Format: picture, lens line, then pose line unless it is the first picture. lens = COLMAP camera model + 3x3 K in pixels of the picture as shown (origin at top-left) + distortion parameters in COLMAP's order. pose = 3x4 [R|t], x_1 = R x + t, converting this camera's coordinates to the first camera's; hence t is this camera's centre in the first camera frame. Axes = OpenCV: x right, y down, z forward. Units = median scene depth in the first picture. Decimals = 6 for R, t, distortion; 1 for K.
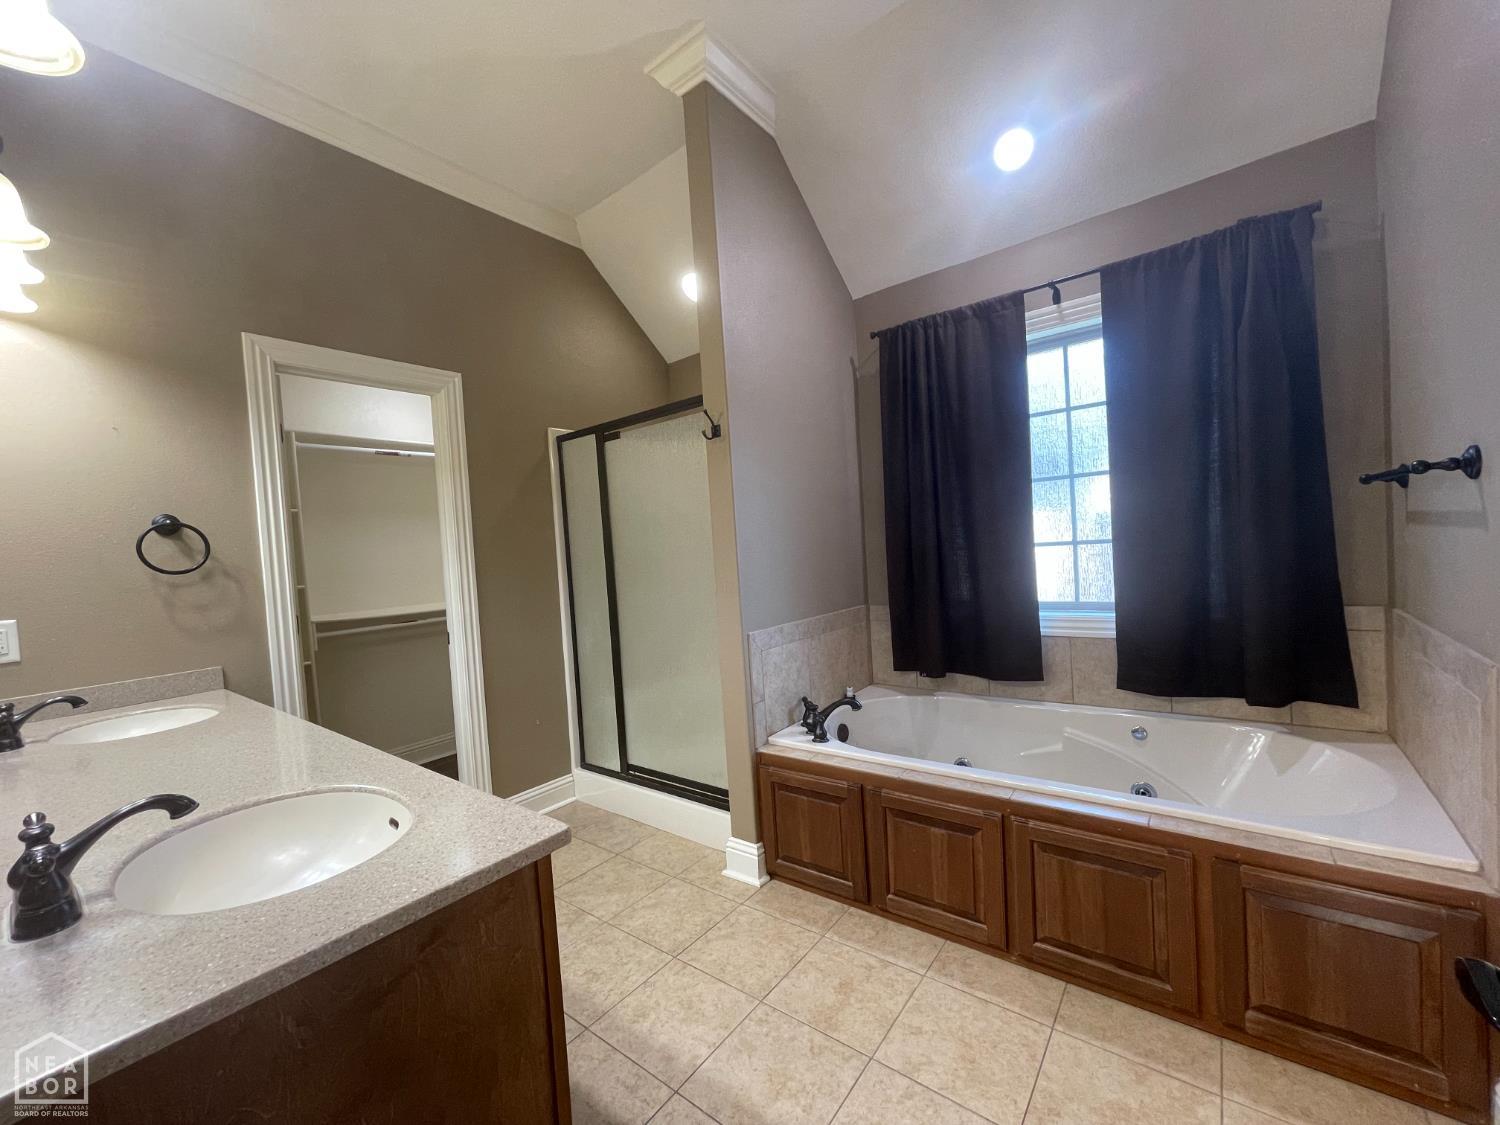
lens RADIAL K [[603.3, 0, 749.5], [0, 603.3, 565.8], [0, 0, 1]] dist [-0.004663, 0.000582]
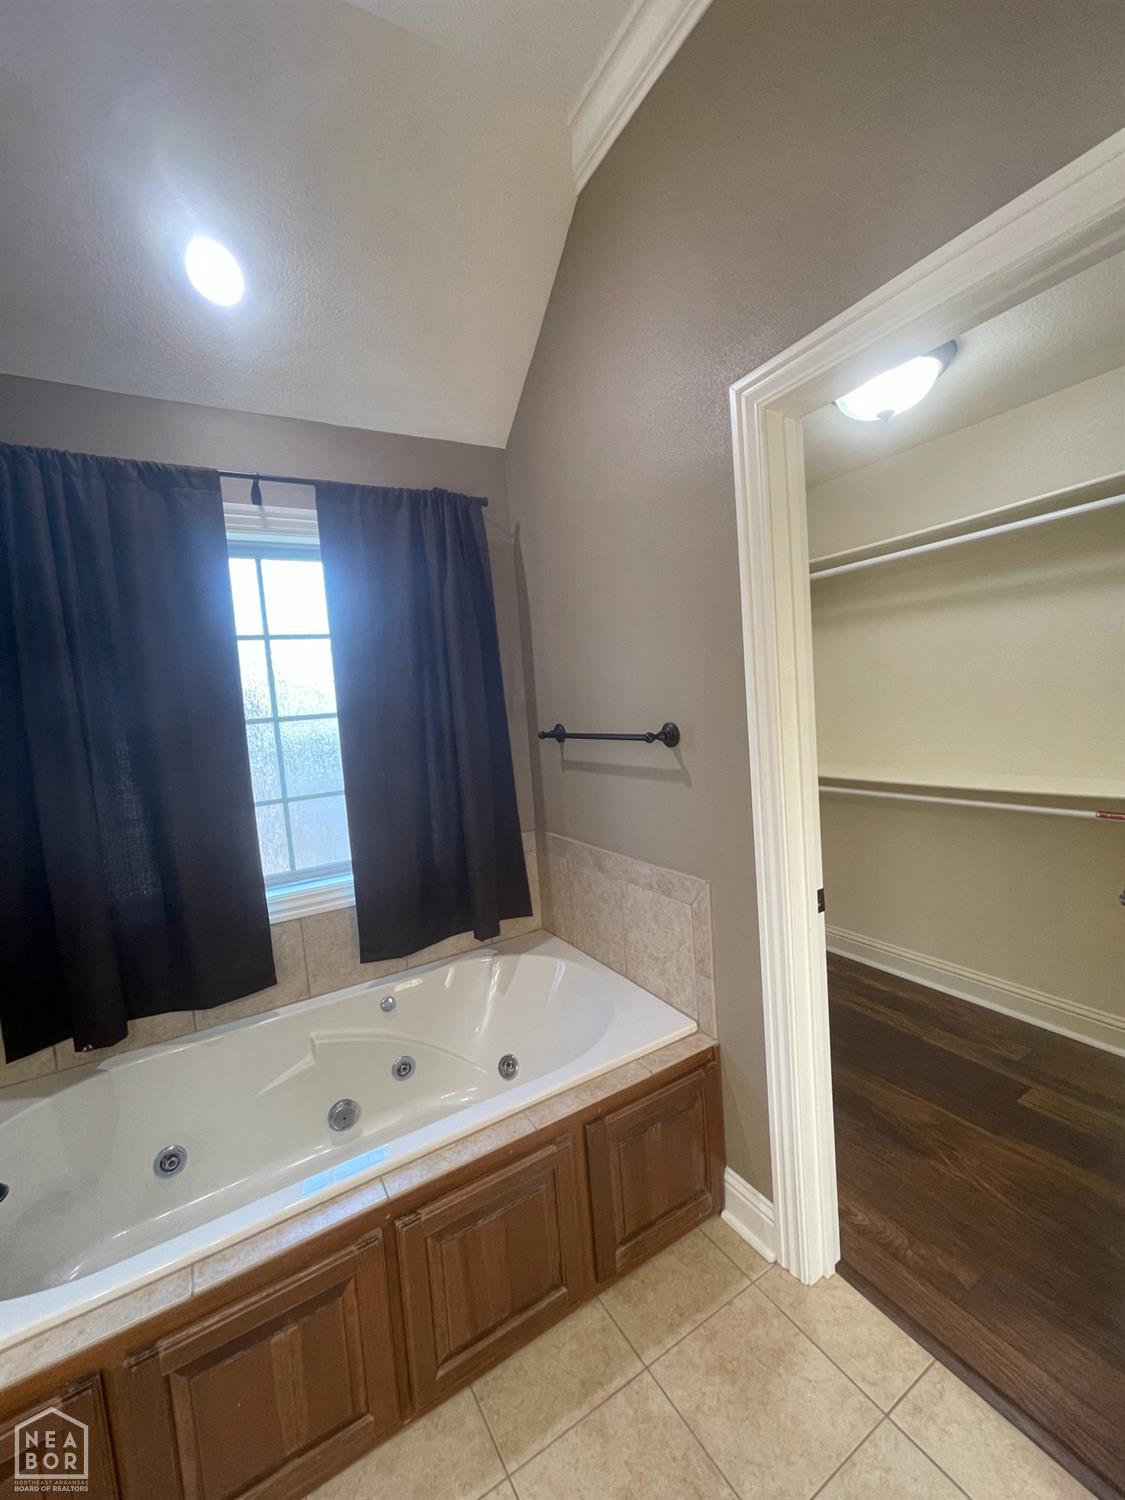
lens RADIAL K [[603.3, 0, 561.2], [0, 603.3, 745.1], [0, 0, 1]] dist [-0.004663, 0.000582]
pose [[0.369591, -0.029217, 0.928735, -0.093805], [0.082597, 0.996582, -0.001518, -0.090005], [-0.925516, 0.077272, 0.370741, 0.384835]]
